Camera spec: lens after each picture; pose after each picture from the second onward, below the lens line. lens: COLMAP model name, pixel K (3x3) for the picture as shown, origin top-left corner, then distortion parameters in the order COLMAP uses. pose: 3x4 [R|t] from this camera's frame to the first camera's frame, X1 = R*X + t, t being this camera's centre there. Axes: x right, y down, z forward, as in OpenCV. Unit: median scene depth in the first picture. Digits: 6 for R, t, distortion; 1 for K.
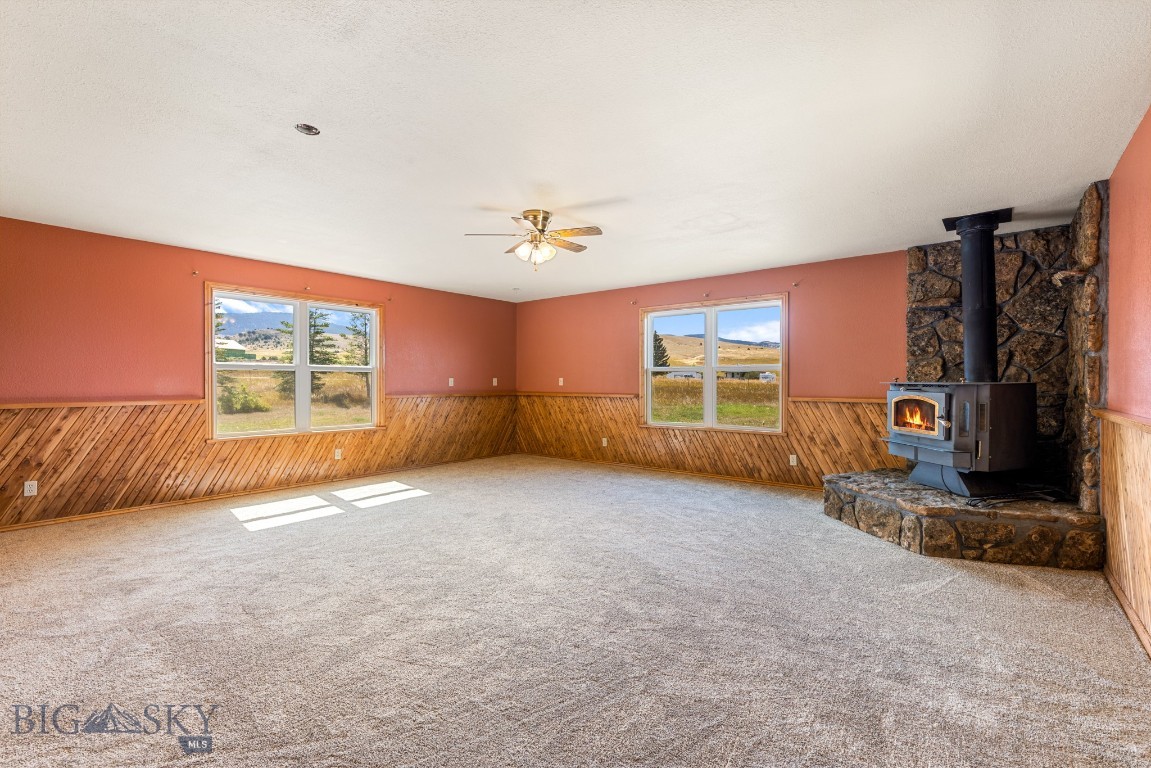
lens RADIAL K [[516.7, 0, 578.8], [0, 516.7, 381.8], [0, 0, 1]] dist [0.007592, -0.002678]
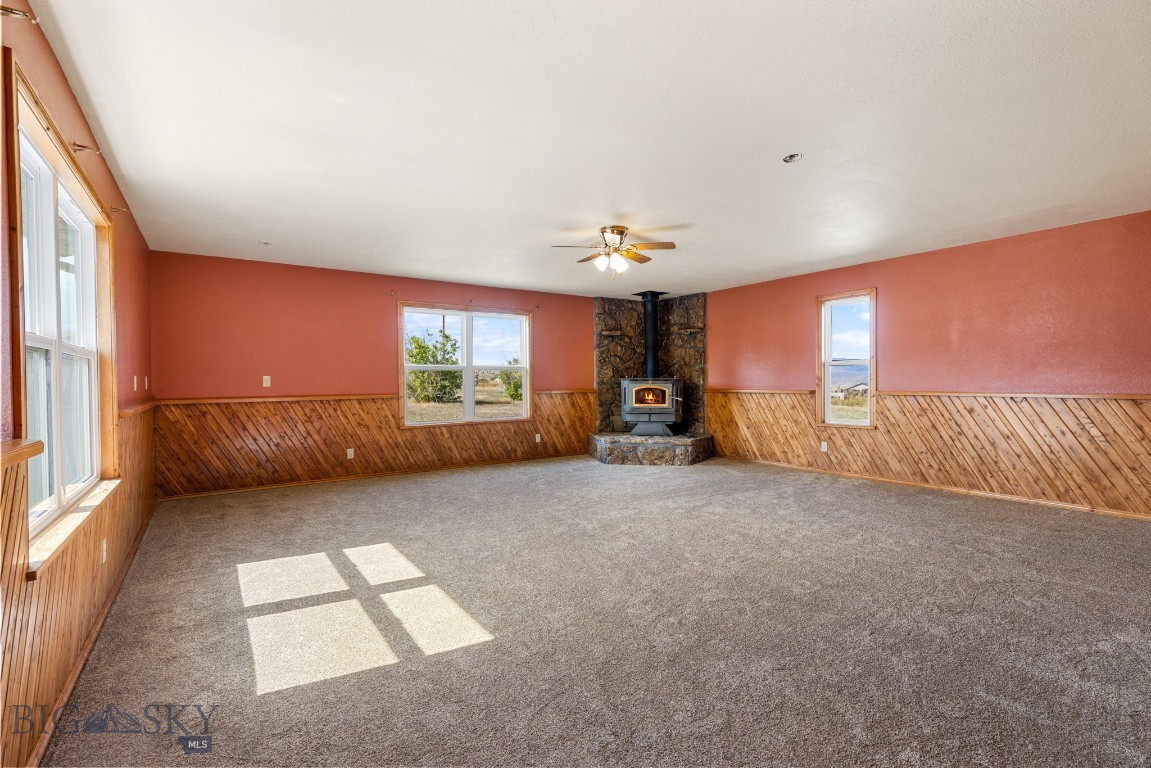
lens RADIAL K [[516.7, 0, 577.6], [0, 516.7, 385.4], [0, 0, 1]] dist [0.007592, -0.002678]
pose [[0.273574, -0.015684, 0.961723, -0.839722], [0.008424, 0.999868, 0.013910, -0.001890], [-0.961814, 0.004296, 0.273669, 0.540486]]
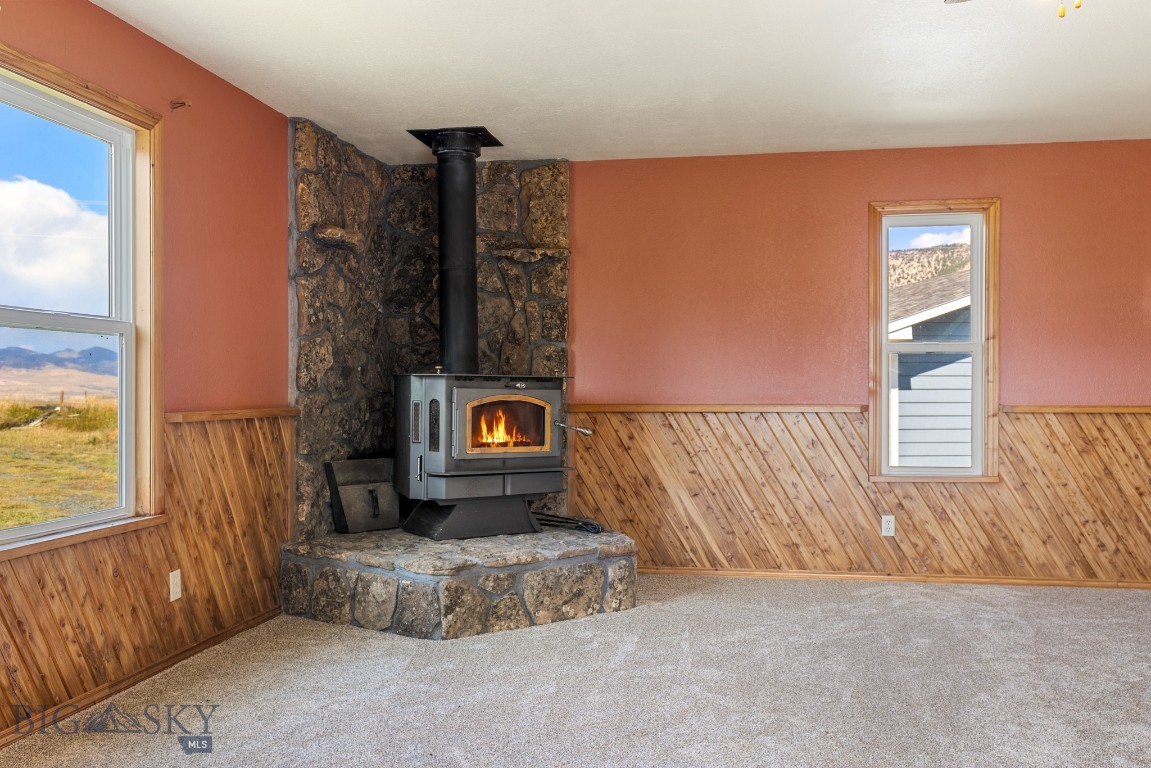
lens RADIAL K [[1005.4, 0, 586.5], [0, 1005.4, 387.5], [0, 0, 1]] dist [-0.003888, 0.015072]
pose [[-0.496071, -0.004825, 0.868268, -0.346785], [-0.002848, 0.999988, 0.003930, 0.008183], [-0.868277, -0.000523, -0.496079, 1.106493]]
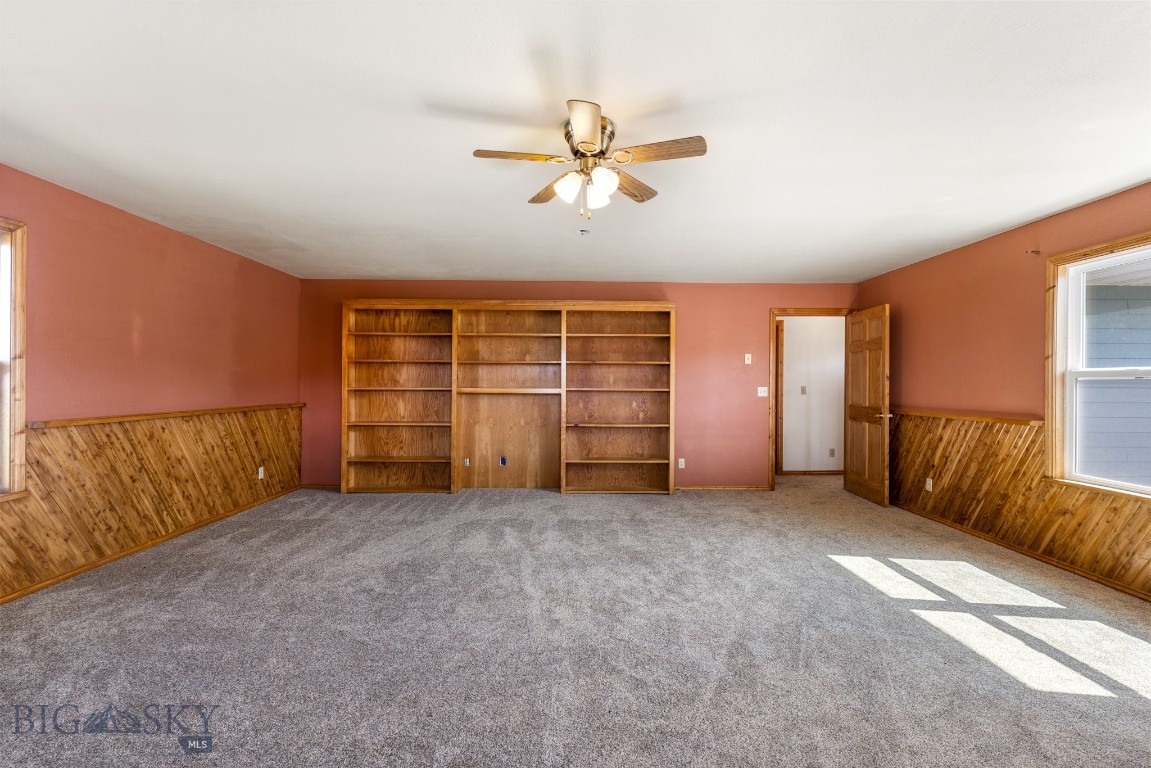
lens RADIAL K [[516.7, 0, 576.0], [0, 516.7, 386.3], [0, 0, 1]] dist [0.007592, -0.002678]
pose [[-0.771299, -0.001467, -0.636471, 0.223952], [-0.004269, 0.999987, 0.002868, -0.012810], [0.636459, 0.004930, -0.771295, 1.032343]]
